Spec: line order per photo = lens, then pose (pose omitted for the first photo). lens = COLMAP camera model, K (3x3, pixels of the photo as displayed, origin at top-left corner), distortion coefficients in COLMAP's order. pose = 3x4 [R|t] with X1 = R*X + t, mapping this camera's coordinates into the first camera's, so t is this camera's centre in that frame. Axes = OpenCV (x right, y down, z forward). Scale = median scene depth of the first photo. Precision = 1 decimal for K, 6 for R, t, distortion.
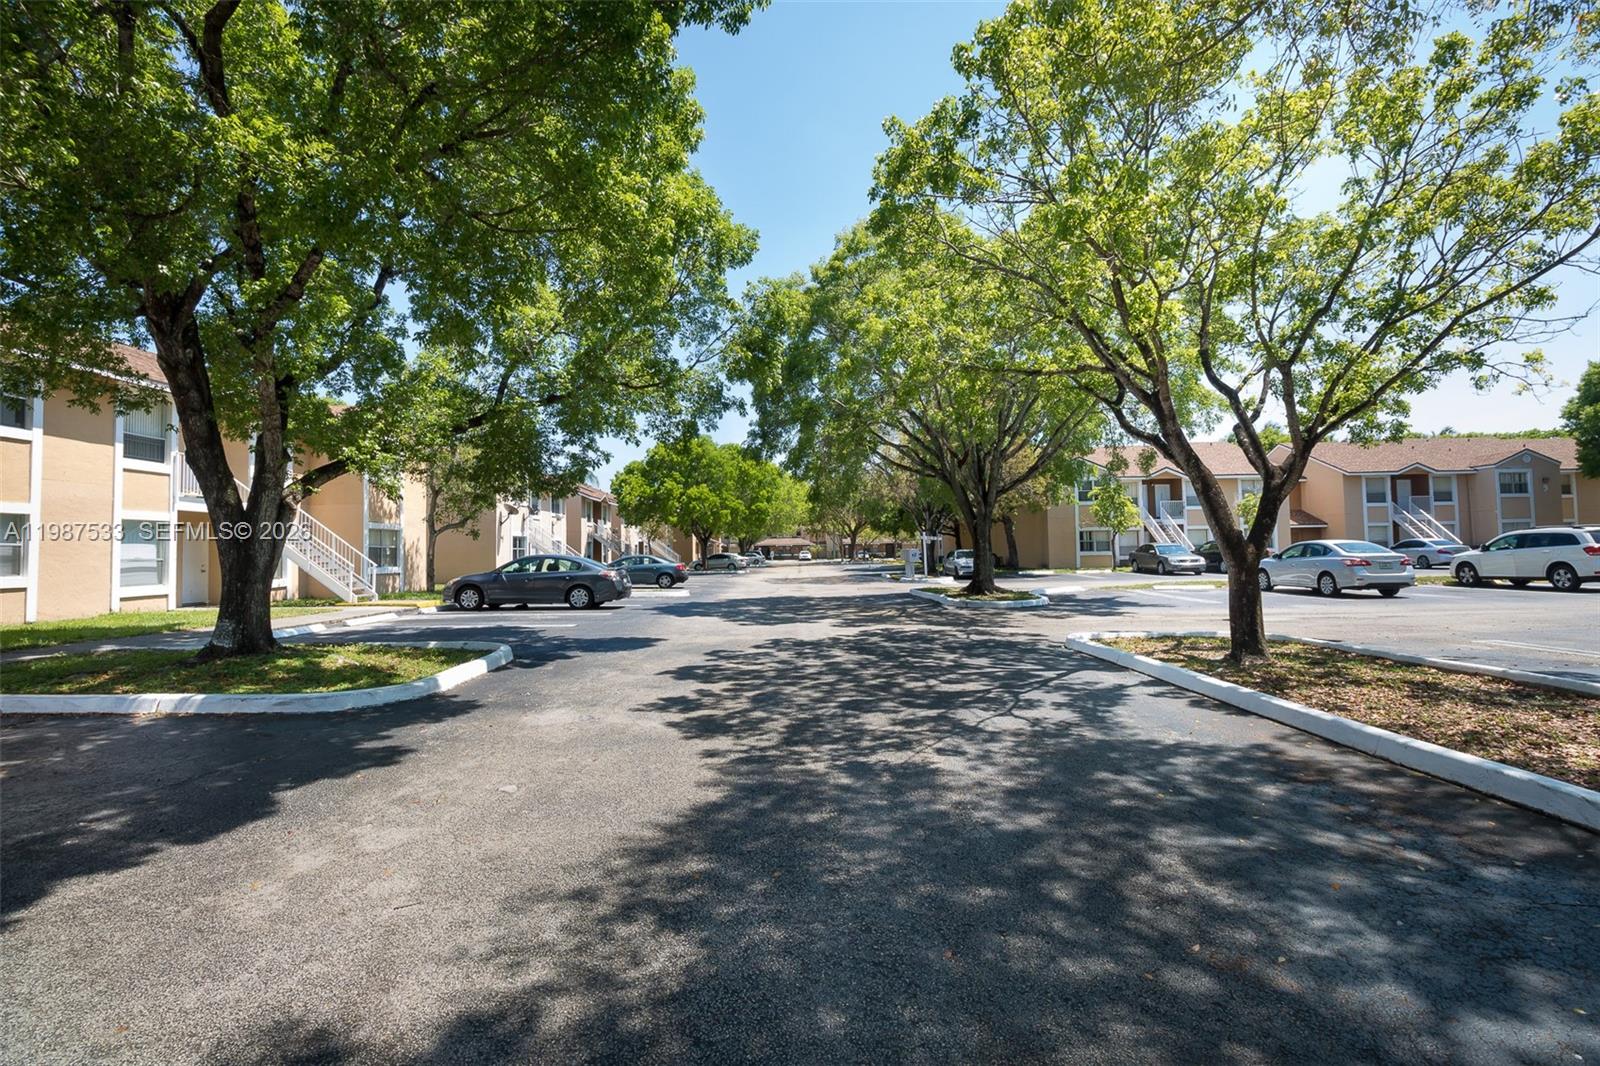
lens RADIAL K [[732.4, 0, 798.5], [0, 732.4, 526.6], [0, 0, 1]] dist [-0.000052, 0.000304]
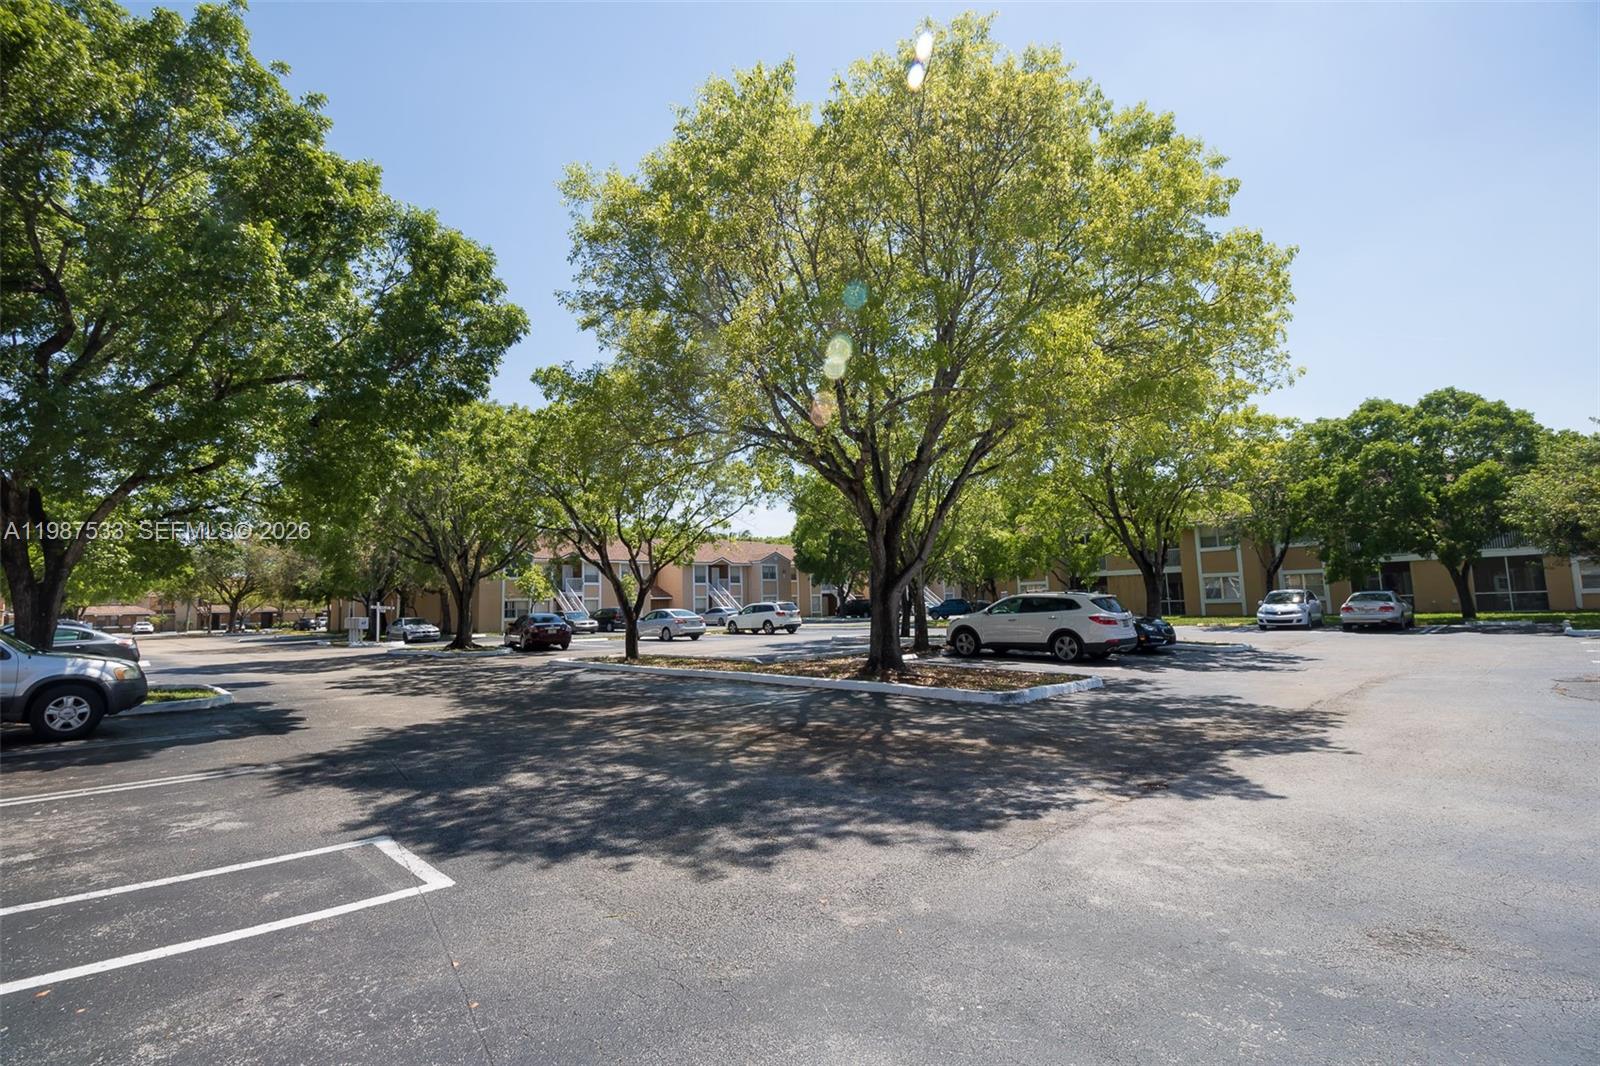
lens RADIAL K [[732.4, 0, 798.5], [0, 732.4, 526.6], [0, 0, 1]] dist [-0.000052, 0.000304]
pose [[0.706101, 0.076055, 0.704015, -0.138848], [-0.012010, 0.995359, -0.095484, -0.006568], [-0.708009, 0.058966, 0.703737, -0.211240]]
